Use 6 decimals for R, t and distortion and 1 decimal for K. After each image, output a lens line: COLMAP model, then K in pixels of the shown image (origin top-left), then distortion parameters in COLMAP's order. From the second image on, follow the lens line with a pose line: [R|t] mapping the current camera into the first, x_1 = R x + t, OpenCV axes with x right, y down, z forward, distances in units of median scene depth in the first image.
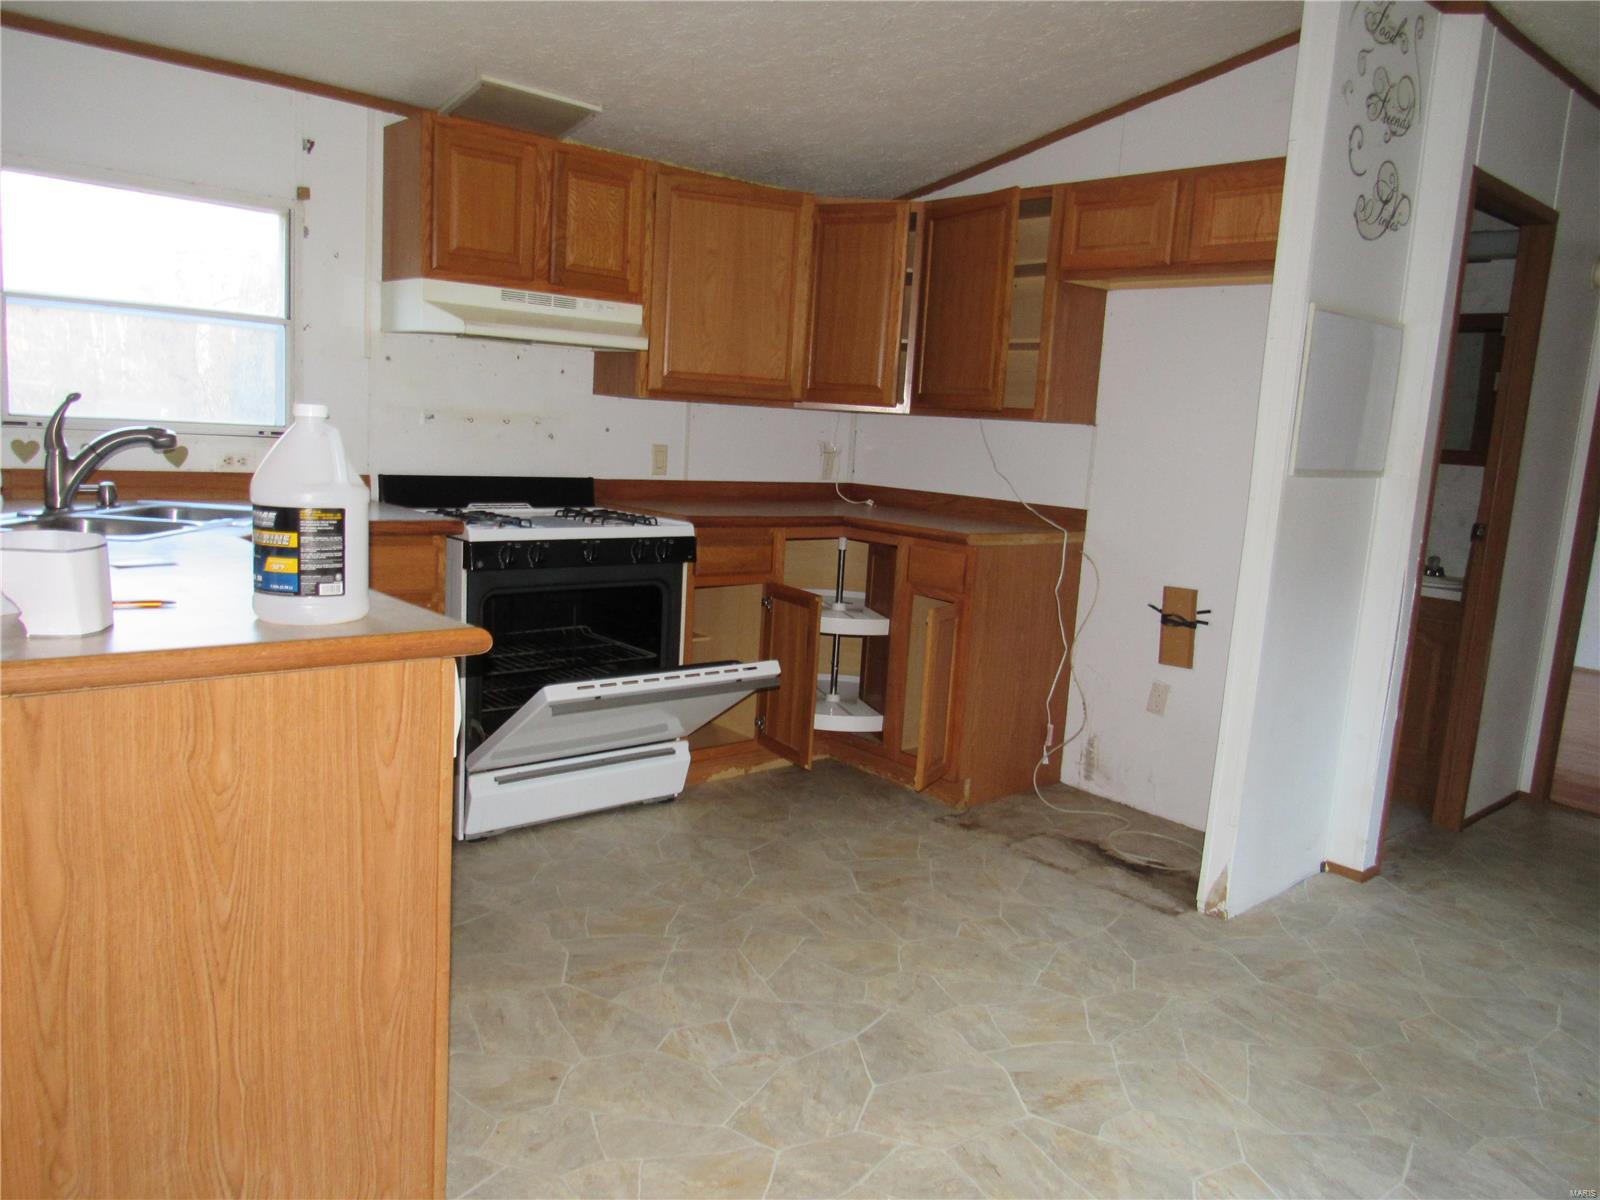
lens RADIAL K [[1116.2, 0, 800.0], [0, 1116.2, 600.0], [0, 0, 1]] dist [-0.047807, -0.001908]
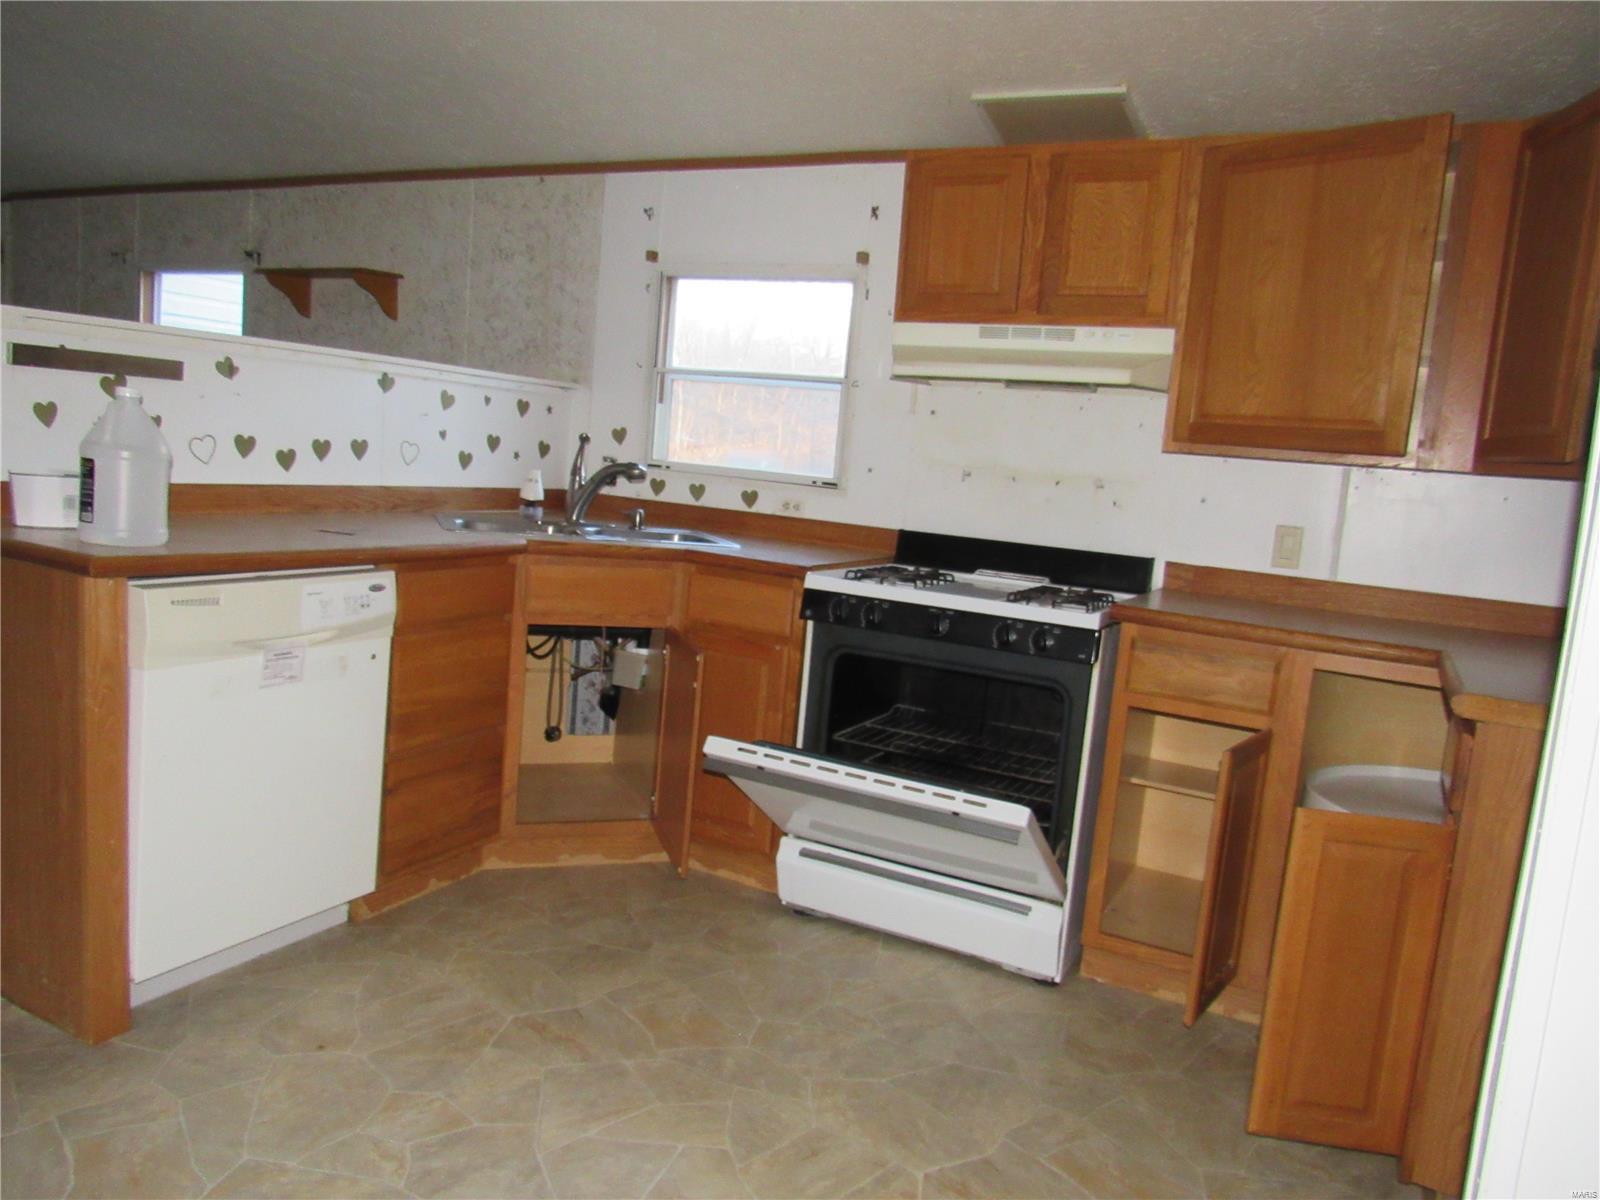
lens RADIAL K [[1129.3, 0, 800.0], [0, 1129.3, 600.0], [0, 0, 1]] dist [-0.025142, -0.002101]
pose [[0.369307, 0.089475, -0.924990, 0.546933], [-0.203196, 0.979044, 0.013576, -0.050504], [0.906821, 0.182941, 0.379749, 0.585654]]
